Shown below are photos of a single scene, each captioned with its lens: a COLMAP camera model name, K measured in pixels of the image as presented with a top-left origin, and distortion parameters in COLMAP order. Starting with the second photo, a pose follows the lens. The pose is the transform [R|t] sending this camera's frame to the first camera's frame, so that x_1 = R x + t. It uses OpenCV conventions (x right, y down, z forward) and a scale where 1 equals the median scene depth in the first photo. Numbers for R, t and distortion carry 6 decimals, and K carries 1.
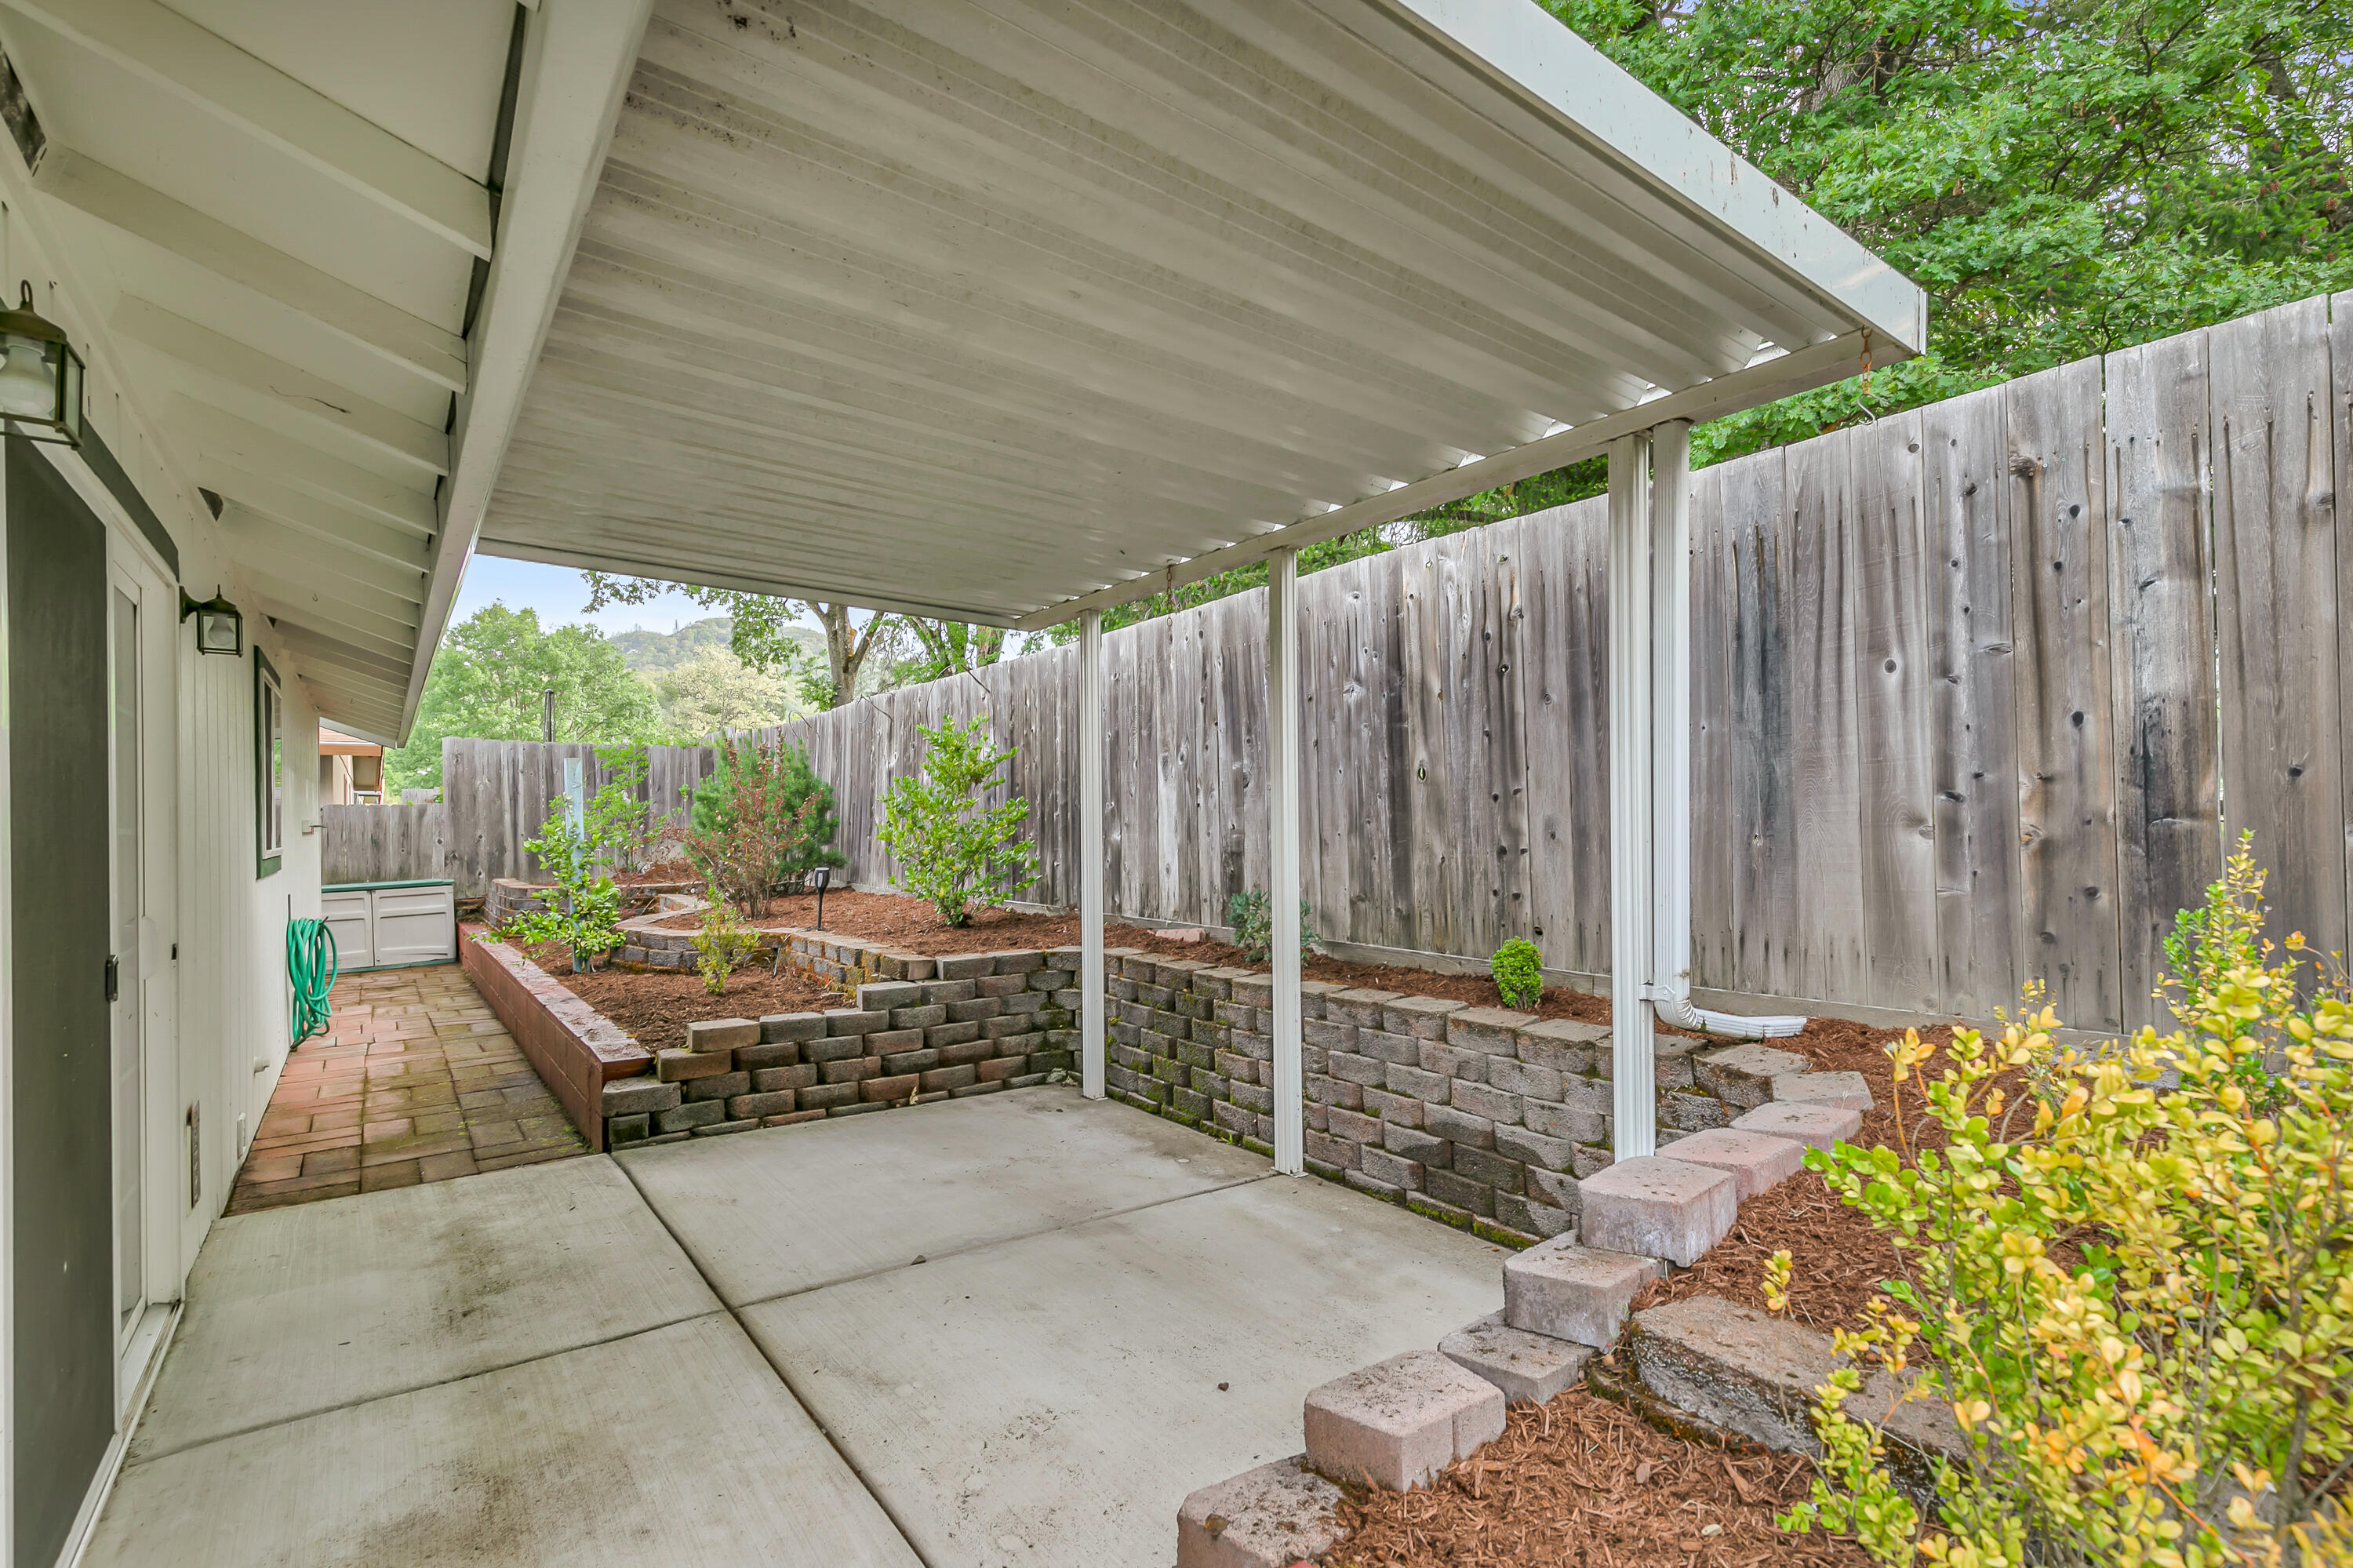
lens RADIAL K [[1069.6, 0, 1188.1], [0, 1069.6, 774.7], [0, 0, 1]] dist [0.001723, -0.000485]
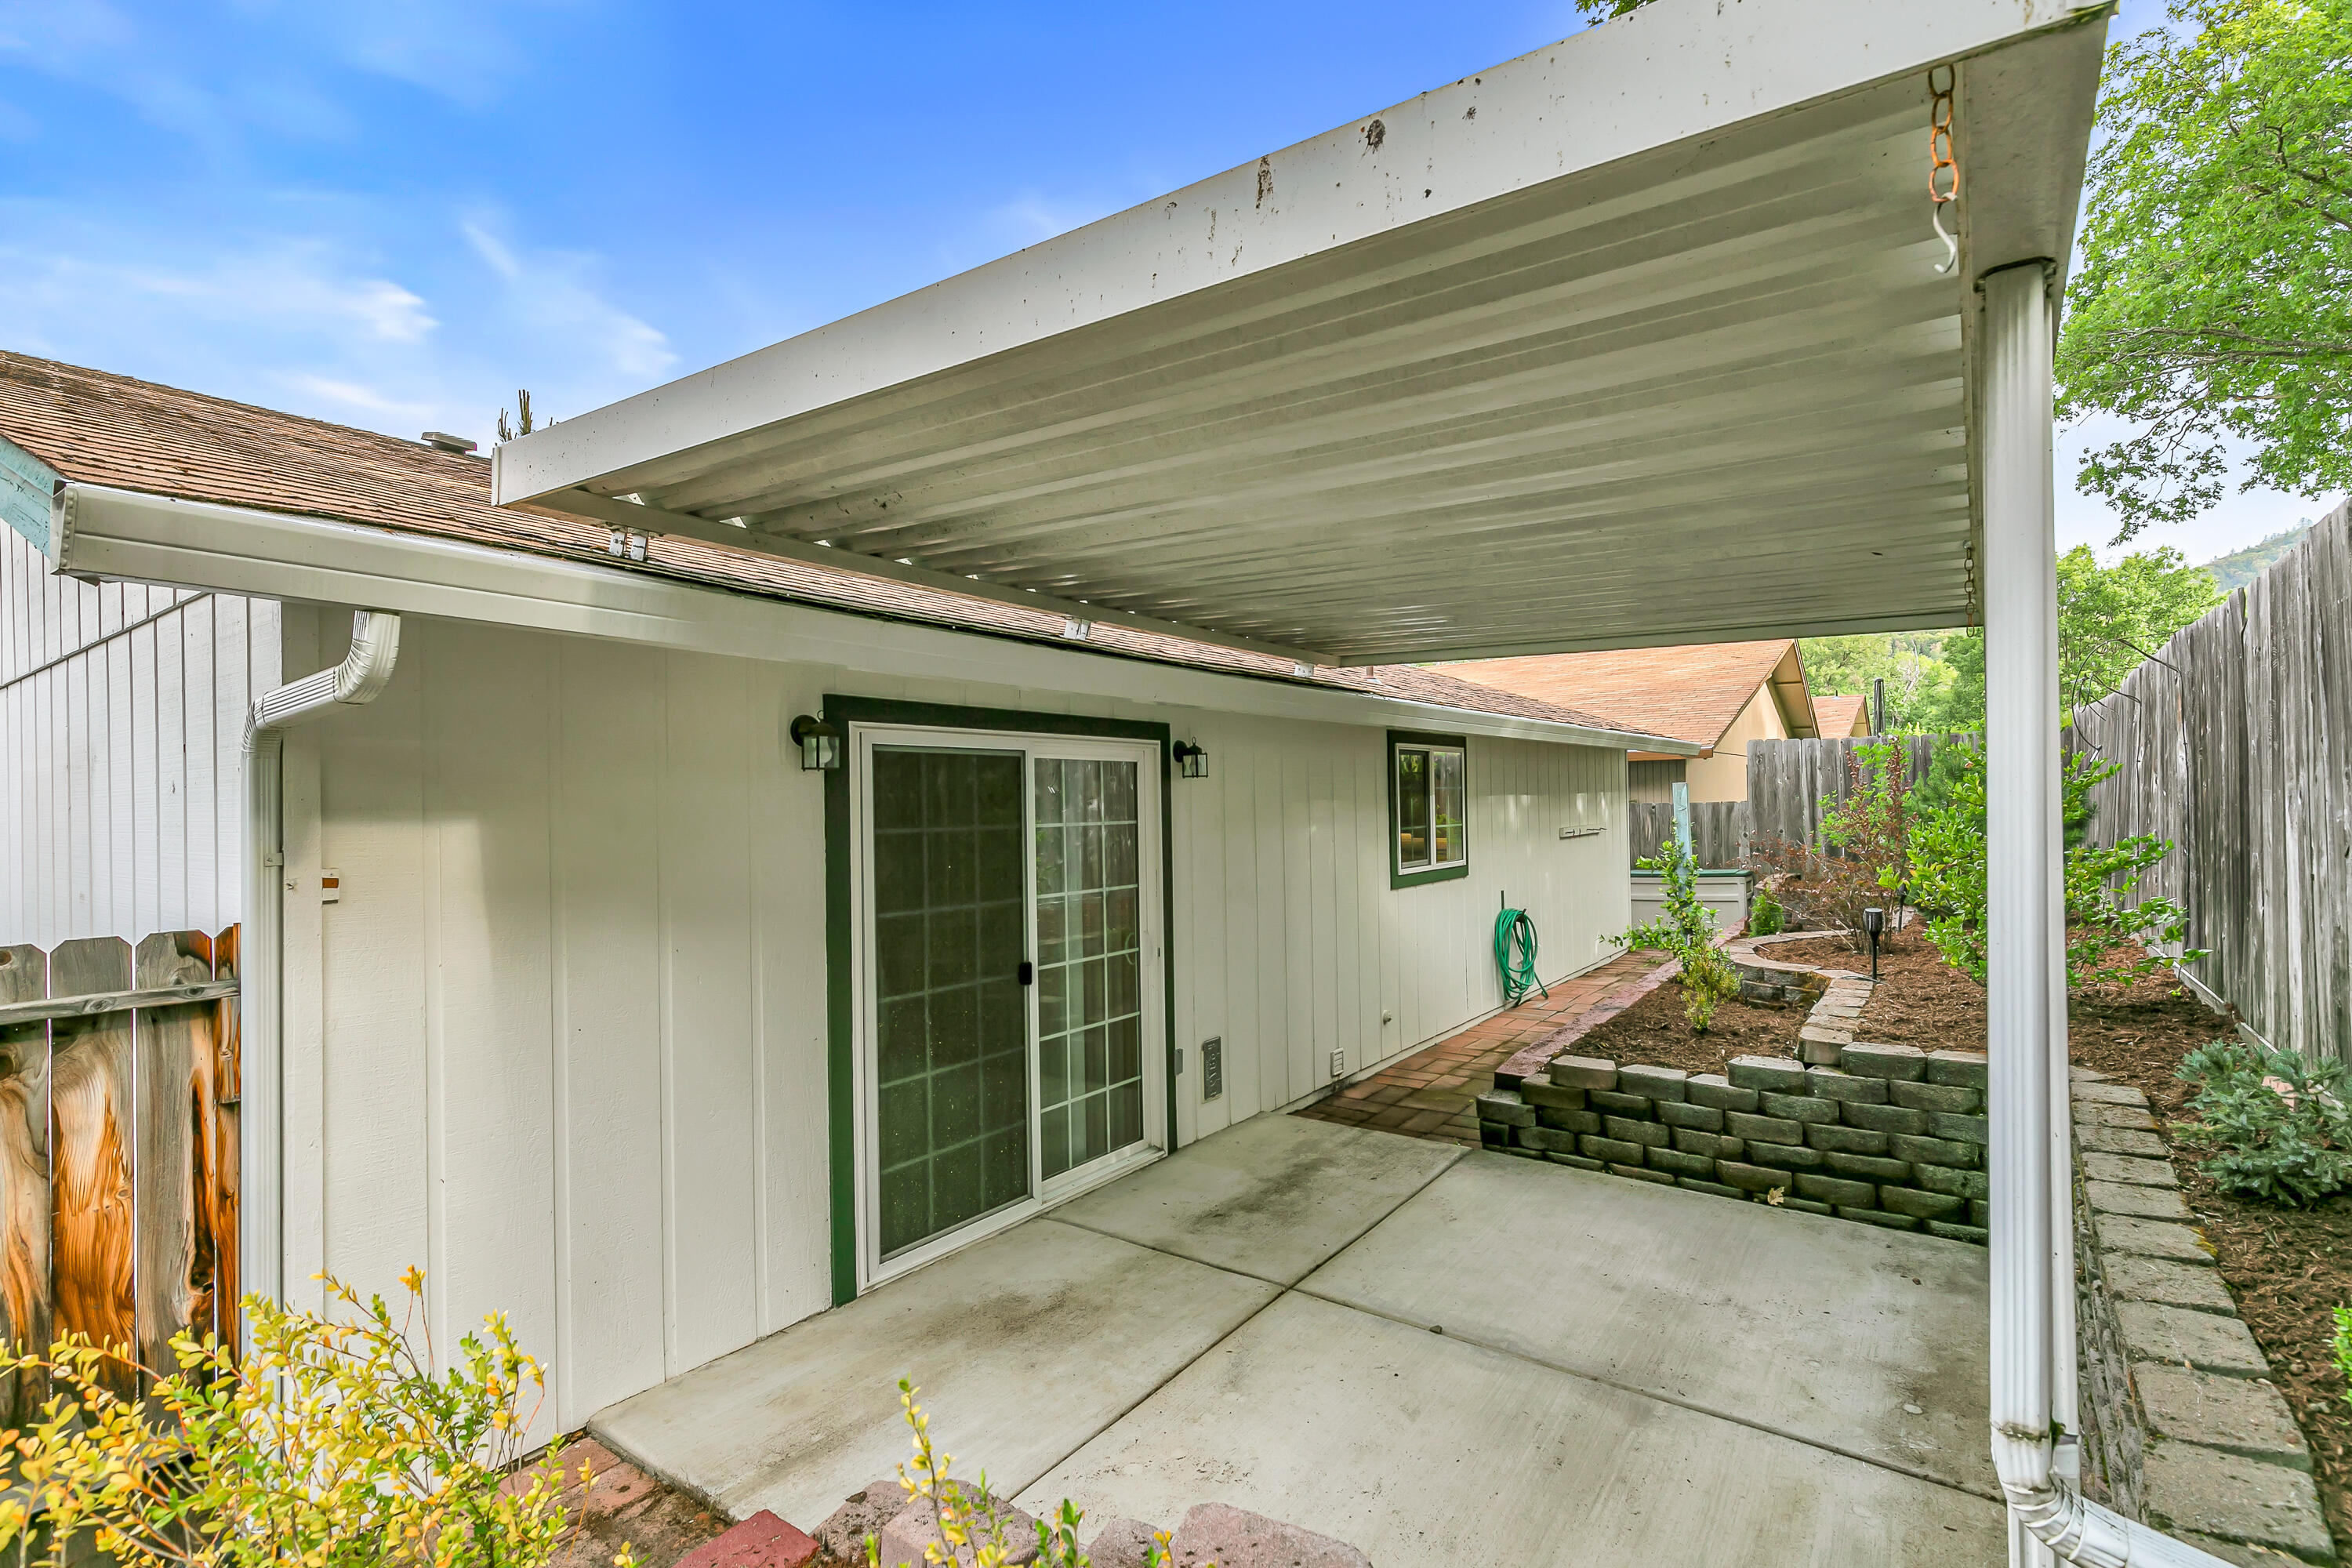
lens RADIAL K [[1069.1, 0, 1187.6], [0, 1069.1, 774.7], [0, 0, 1]] dist [0.001723, -0.000485]
pose [[0.327157, -0.020841, -0.944740, 0.455542], [0.050695, 0.998704, -0.004476, -0.070544], [0.943609, -0.046429, 0.327789, 0.293737]]
